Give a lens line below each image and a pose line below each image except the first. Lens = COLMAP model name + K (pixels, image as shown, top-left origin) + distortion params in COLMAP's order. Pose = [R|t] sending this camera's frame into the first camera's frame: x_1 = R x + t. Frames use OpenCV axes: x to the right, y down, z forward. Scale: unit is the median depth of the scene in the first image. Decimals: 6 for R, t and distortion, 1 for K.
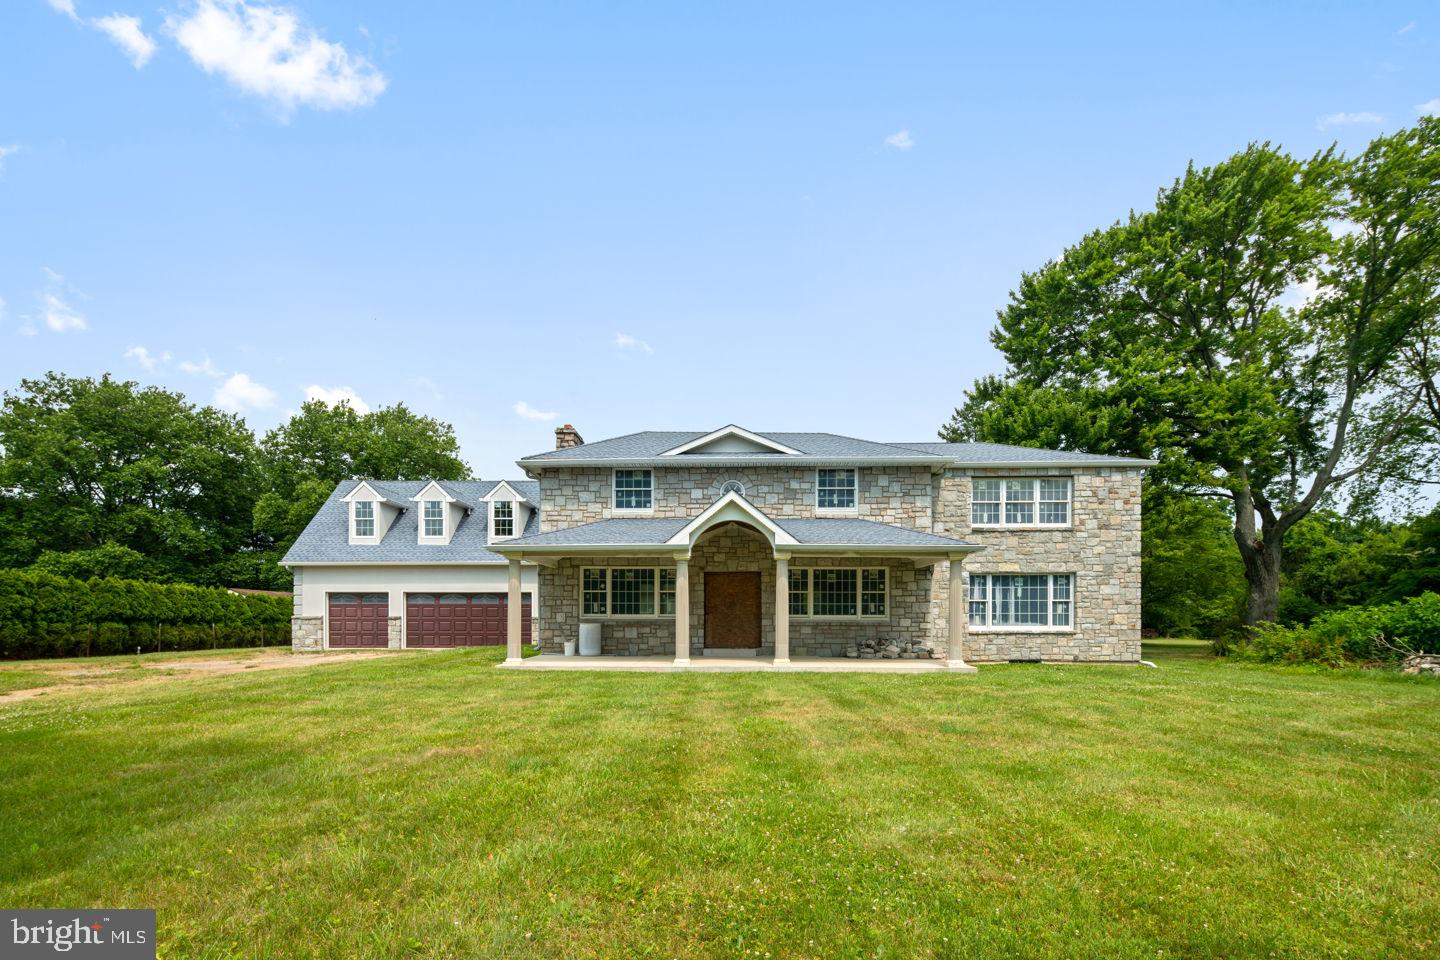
lens RADIAL K [[696.5, 0, 694.7], [0, 696.5, 619.3], [0, 0, 1]] dist [0.002006, 0.000053]
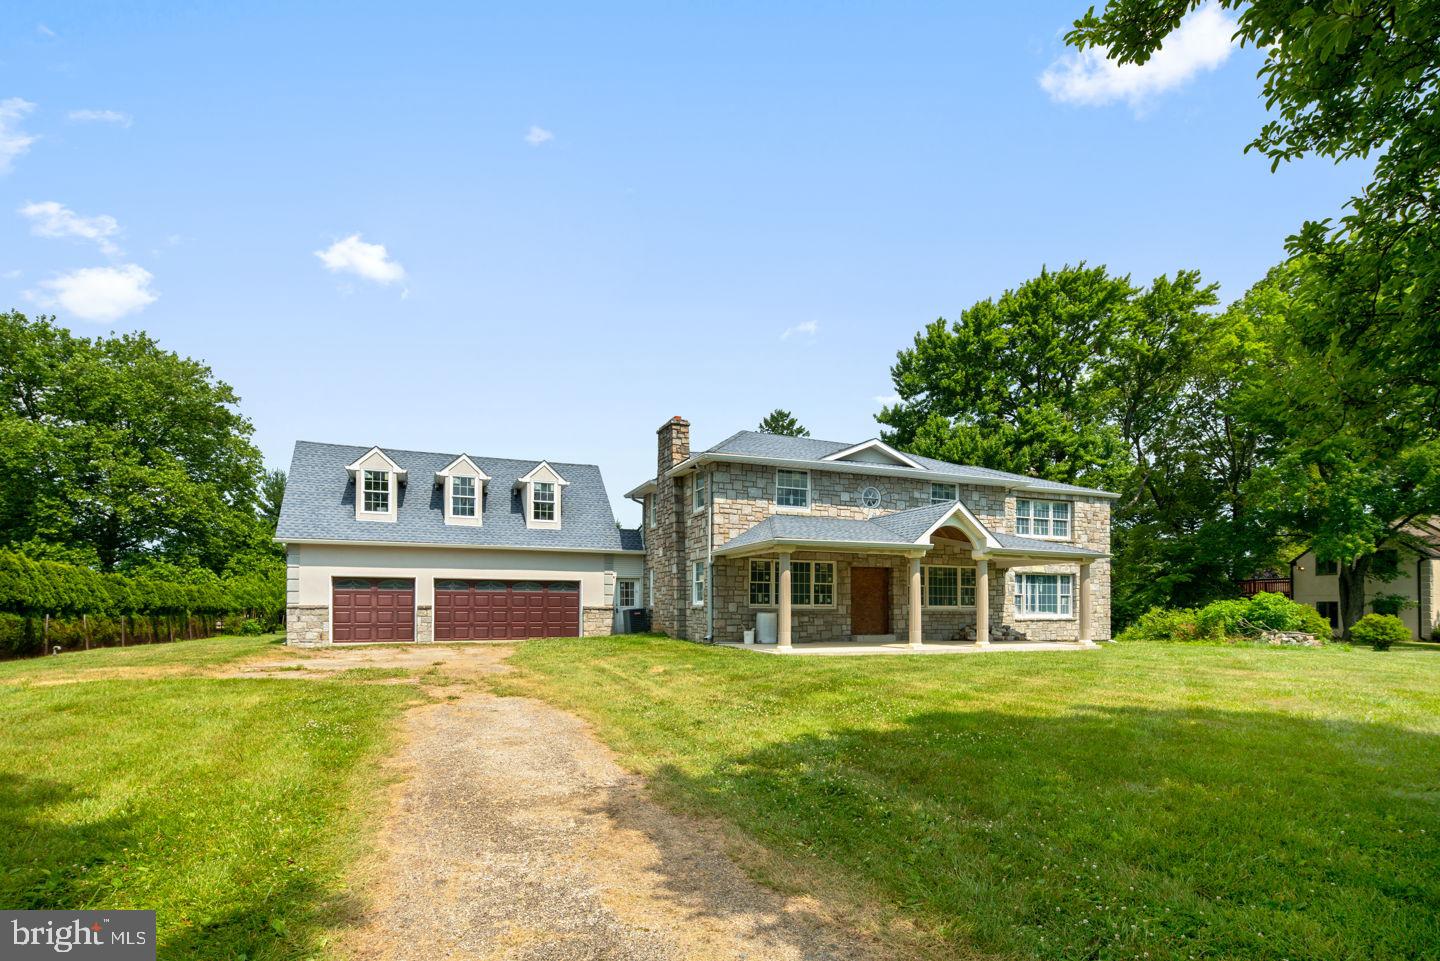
lens RADIAL K [[718.3, 0, 685.2], [0, 718.3, 603.6], [0, 0, 1]] dist [0.000905, 0.000053]
pose [[0.911288, 0.003524, 0.411754, -0.694351], [-0.000568, 0.999973, -0.007302, -0.000184], [-0.411768, 0.006420, 0.911266, 0.057257]]
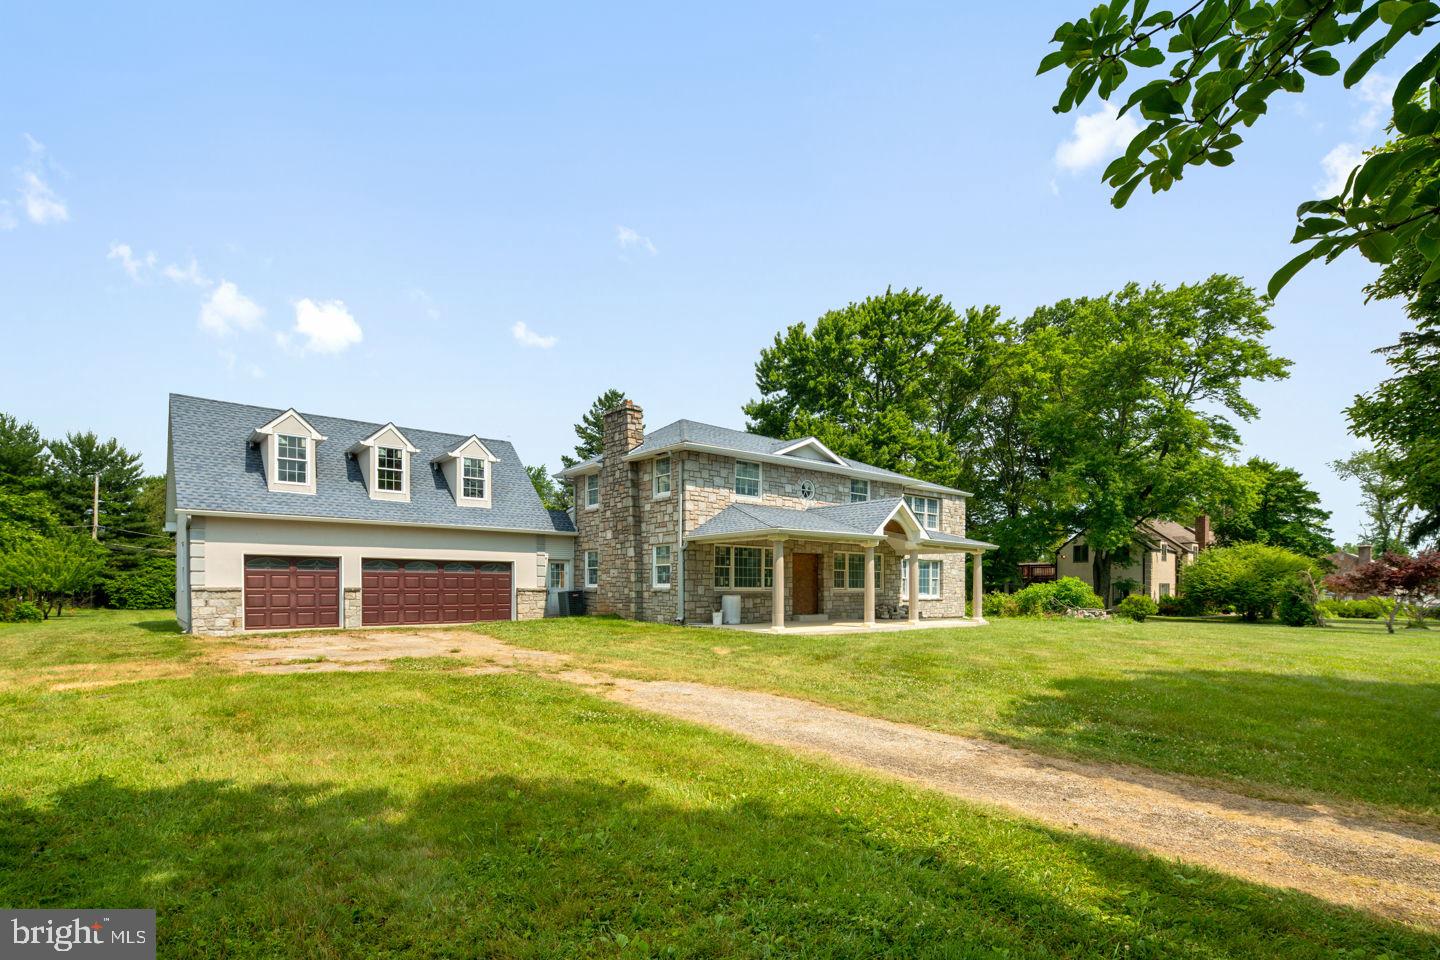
lens RADIAL K [[718.3, 0, 685.2], [0, 718.3, 603.1], [0, 0, 1]] dist [0.000905, 0.000053]
pose [[0.746955, -0.014253, 0.664722, -0.956924], [-0.001696, 0.999726, 0.023342, -0.008434], [-0.664873, -0.018562, 0.746726, 0.176292]]
